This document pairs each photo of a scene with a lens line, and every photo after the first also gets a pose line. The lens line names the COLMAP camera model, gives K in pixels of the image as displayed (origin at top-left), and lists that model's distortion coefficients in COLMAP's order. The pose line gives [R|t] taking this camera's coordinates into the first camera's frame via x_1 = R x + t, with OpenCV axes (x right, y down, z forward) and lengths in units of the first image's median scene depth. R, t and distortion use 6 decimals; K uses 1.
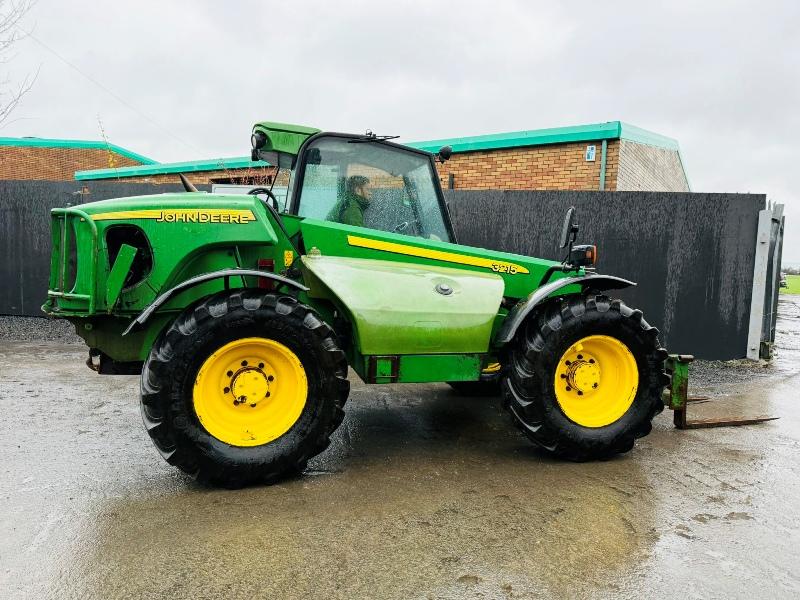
lens RADIAL K [[551.8, 0, 401.2], [0, 551.8, 299.6], [0, 0, 1]] dist [0.055393, -0.060966]
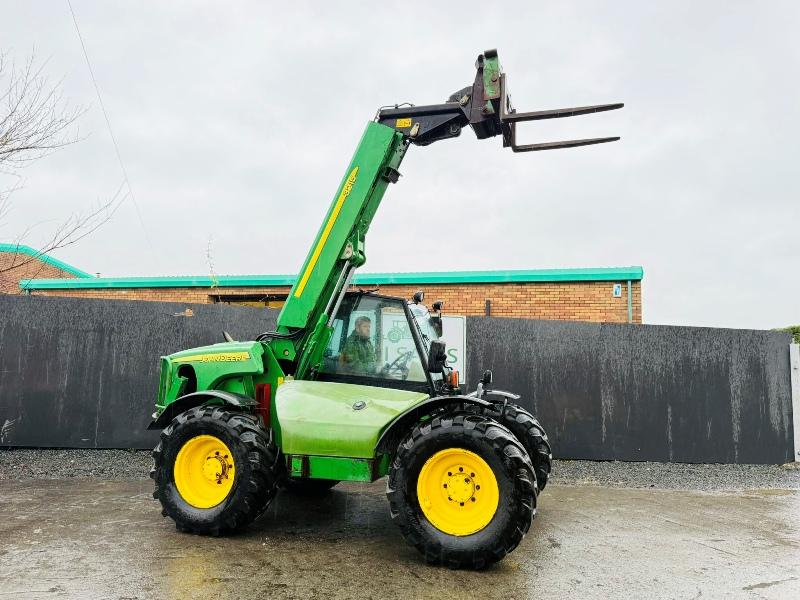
lens RADIAL K [[551.8, 0, 400.2], [0, 551.8, 310.6], [0, 0, 1]] dist [0.055393, -0.060966]
pose [[0.965865, 0.023800, 0.257952, -0.887809], [0.021558, 0.984931, -0.171596, -0.049298], [-0.258149, 0.171300, 0.950797, -0.031161]]
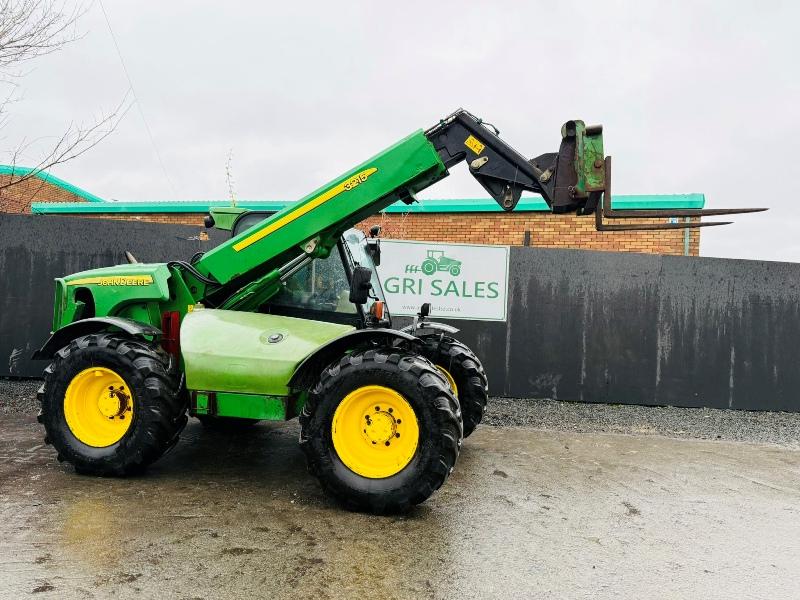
lens RADIAL K [[551.8, 0, 401.9], [0, 551.8, 298.0], [0, 0, 1]] dist [0.055393, -0.060966]
pose [[0.973209, 0.015914, 0.229370, -0.883325], [0.001808, 0.997041, -0.076844, -0.062809], [-0.229915, 0.075200, 0.970301, 0.177192]]
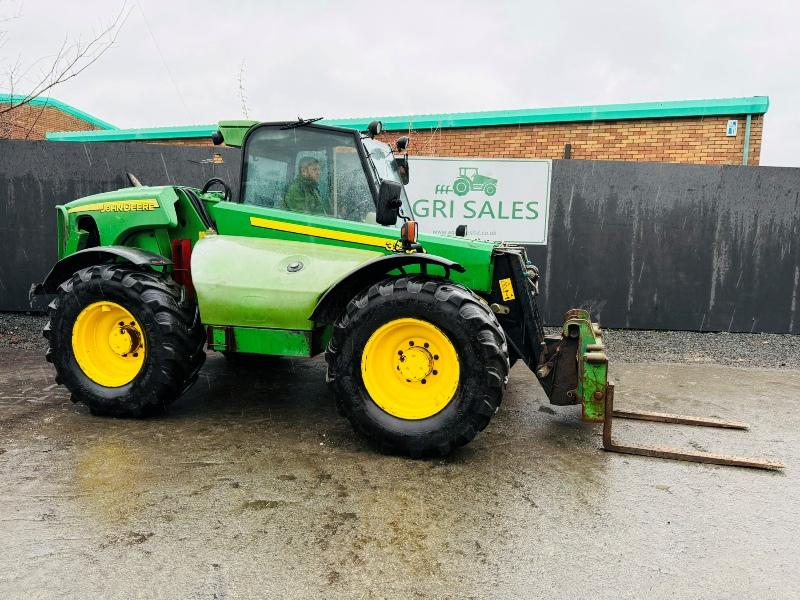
lens RADIAL K [[551.8, 0, 403.7], [0, 551.8, 306.0], [0, 0, 1]] dist [0.055393, -0.060966]
pose [[0.982500, -0.033056, 0.183305, -0.872349], [0.021043, 0.997524, 0.067101, -0.061161], [-0.185069, -0.062070, 0.980763, 0.264963]]
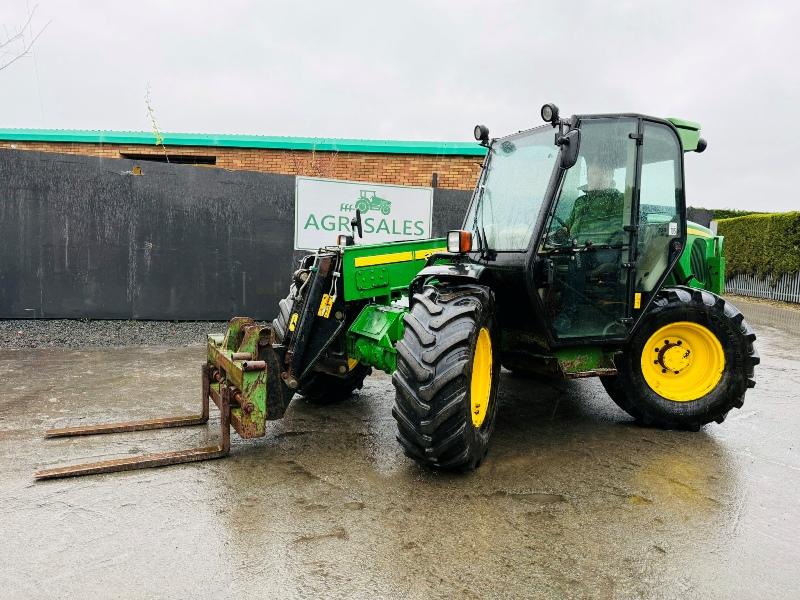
lens RADIAL K [[551.8, 0, 399.9], [0, 551.8, 308.3], [0, 0, 1]] dist [0.055393, -0.060966]
pose [[0.896868, -0.039265, 0.440551, -1.139400], [0.019007, 0.998553, 0.050302, -0.036060], [-0.441889, -0.036741, 0.896317, 0.062085]]
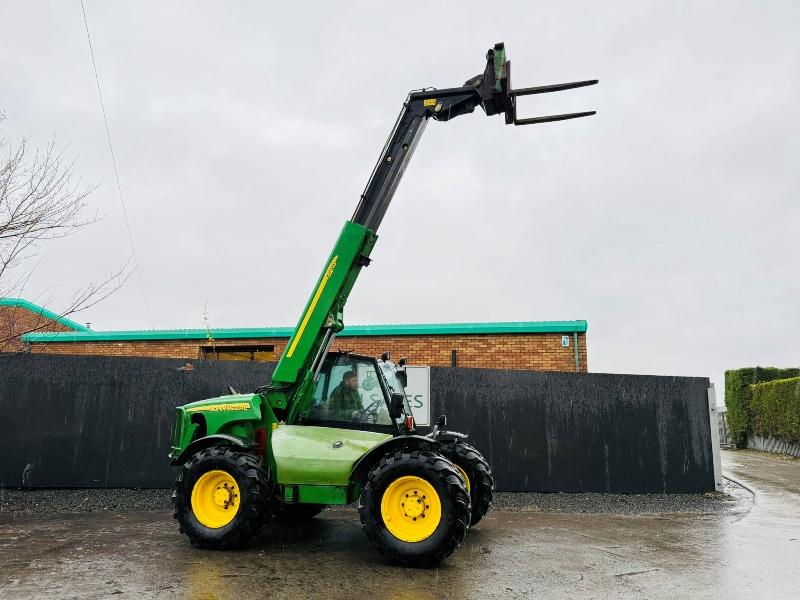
lens RADIAL K [[551.8, 0, 395.7], [0, 551.8, 309.3], [0, 0, 1]] dist [0.055393, -0.060966]
pose [[0.958595, 0.037800, 0.282253, -0.944307], [0.034464, 0.968467, -0.246749, -0.034239], [-0.282680, 0.246259, 0.927064, -0.352193]]
